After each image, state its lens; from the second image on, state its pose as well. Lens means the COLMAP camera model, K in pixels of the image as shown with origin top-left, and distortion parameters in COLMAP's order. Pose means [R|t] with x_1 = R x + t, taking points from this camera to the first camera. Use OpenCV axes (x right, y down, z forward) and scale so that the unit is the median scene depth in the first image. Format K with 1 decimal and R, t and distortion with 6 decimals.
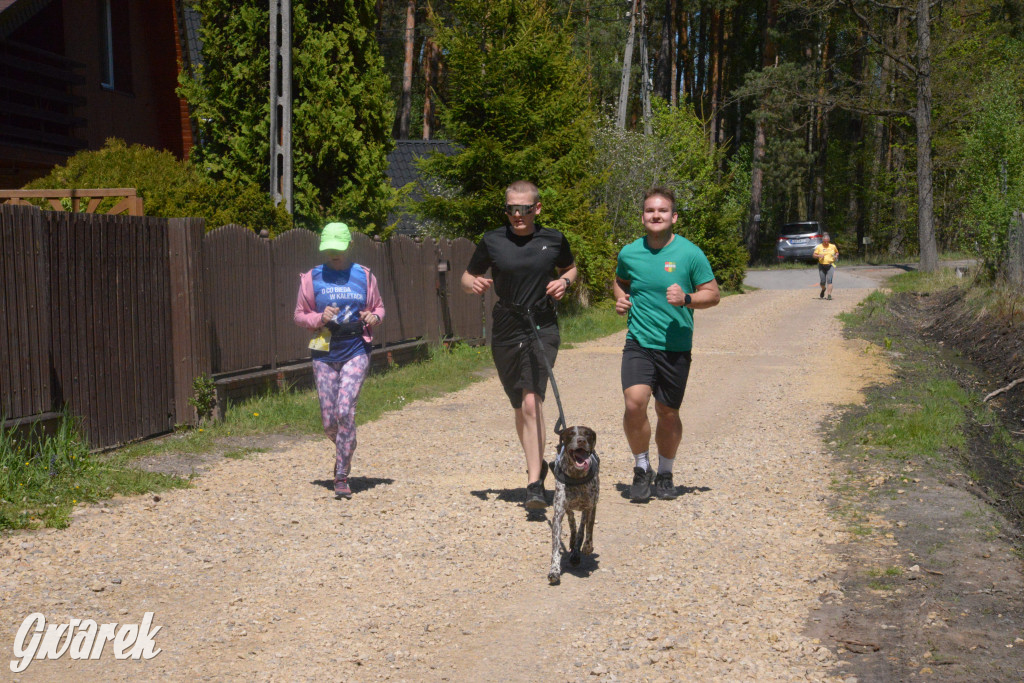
lens RADIAL K [[2309.6, 0, 512.1], [0, 2309.6, 341.8], [0, 0, 1]] dist [0.700565, 0.000000]
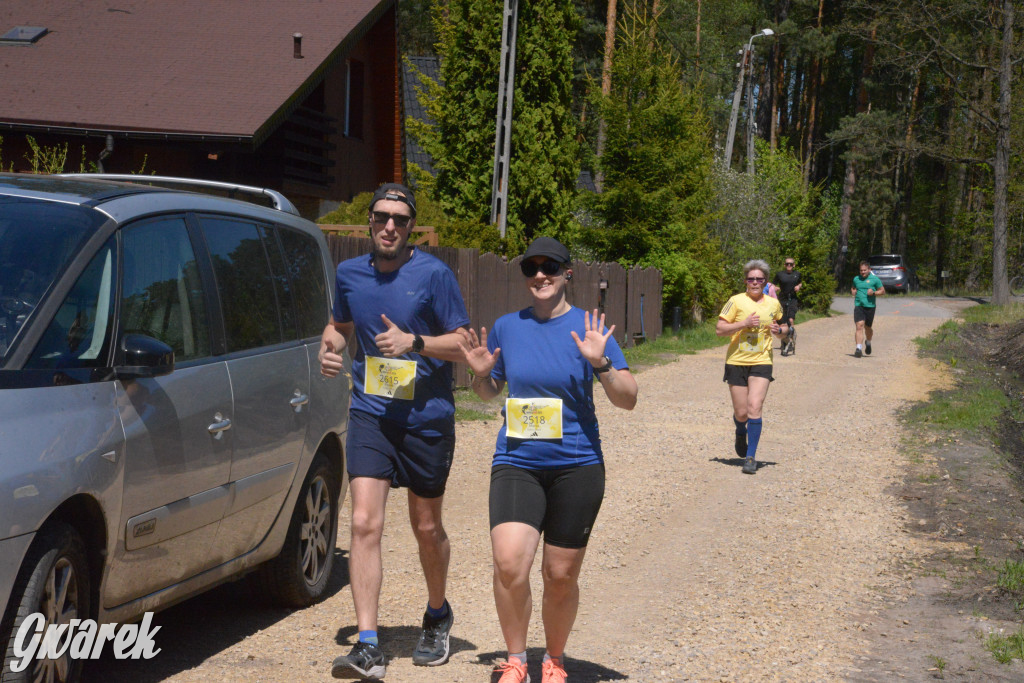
lens RADIAL K [[2309.6, 0, 510.9], [0, 2309.6, 342.9], [0, 0, 1]] dist [0.700565, 0.000000]
pose [[0.998380, 0.046999, -0.032080, -0.029414], [-0.047148, 0.998880, -0.003880, 0.005617], [0.031861, 0.005386, 0.999478, -0.223172]]
